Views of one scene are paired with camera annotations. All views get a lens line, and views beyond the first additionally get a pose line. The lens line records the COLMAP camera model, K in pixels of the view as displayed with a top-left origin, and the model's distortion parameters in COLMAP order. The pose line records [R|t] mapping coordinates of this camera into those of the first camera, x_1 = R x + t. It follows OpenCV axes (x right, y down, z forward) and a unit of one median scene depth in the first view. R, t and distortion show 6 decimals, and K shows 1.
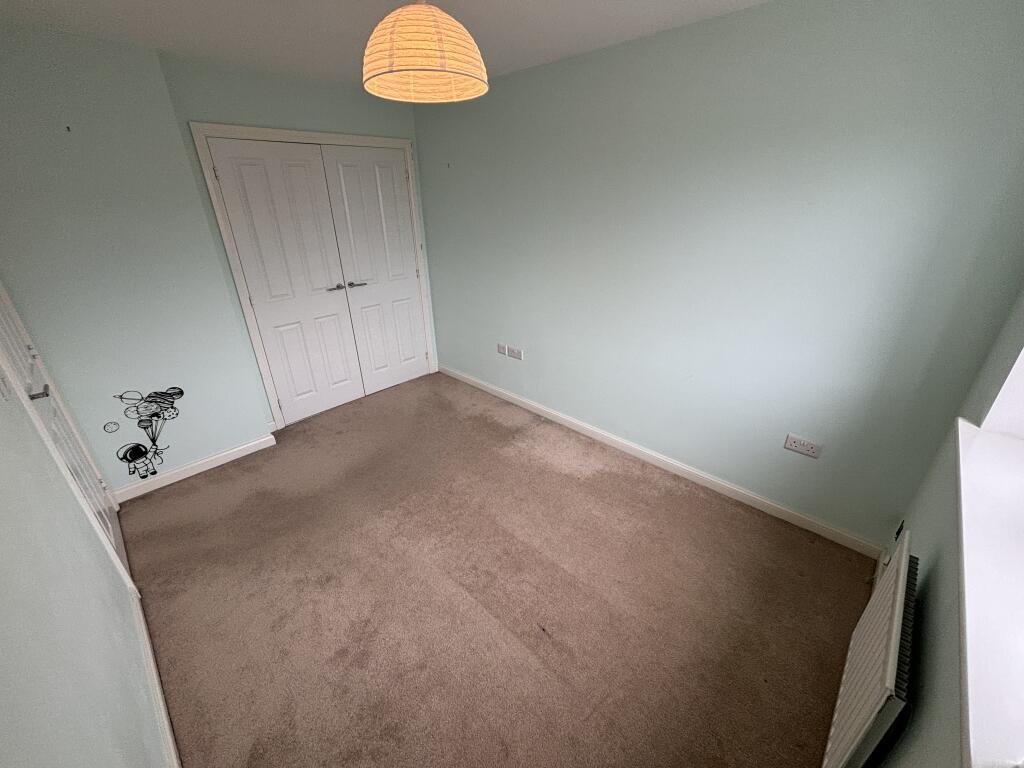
lens RADIAL K [[407.9, 0, 512.0], [0, 407.9, 384.0], [0, 0, 1]] dist [0.006314, -0.000100]
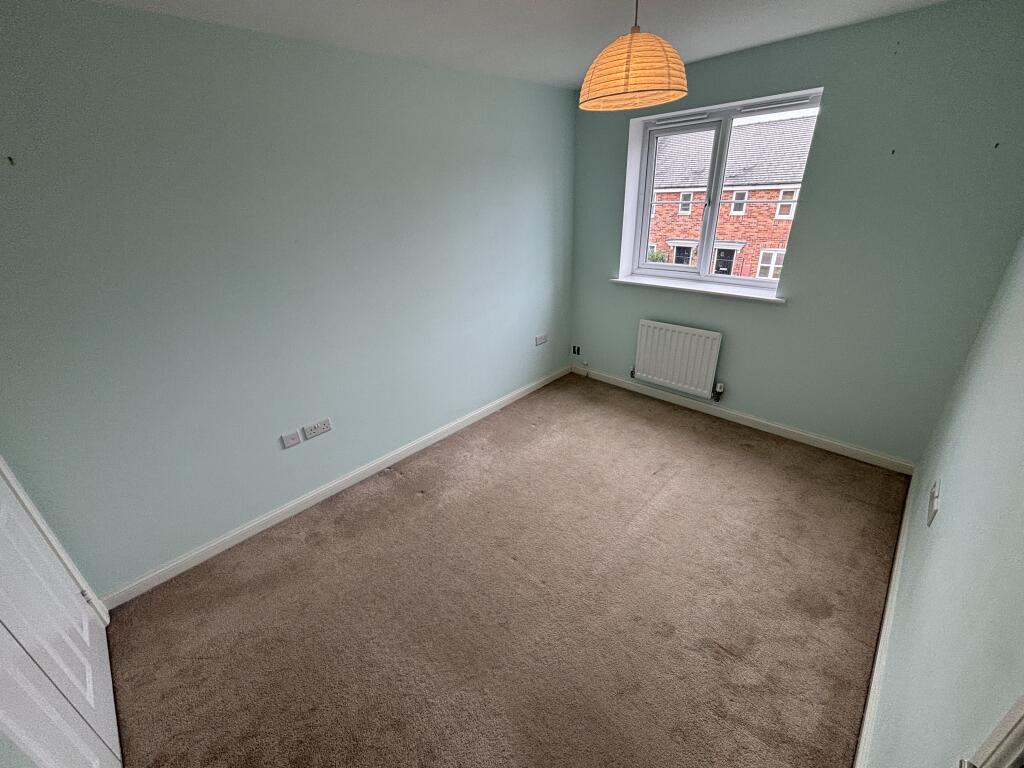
lens RADIAL K [[407.9, 0, 512.0], [0, 407.9, 384.0], [0, 0, 1]] dist [0.006314, -0.000100]
pose [[-0.005898, -0.403367, 0.915019, -0.617639], [0.455379, 0.813567, 0.361579, -0.243798], [-0.890278, 0.418813, 0.178887, 0.536465]]
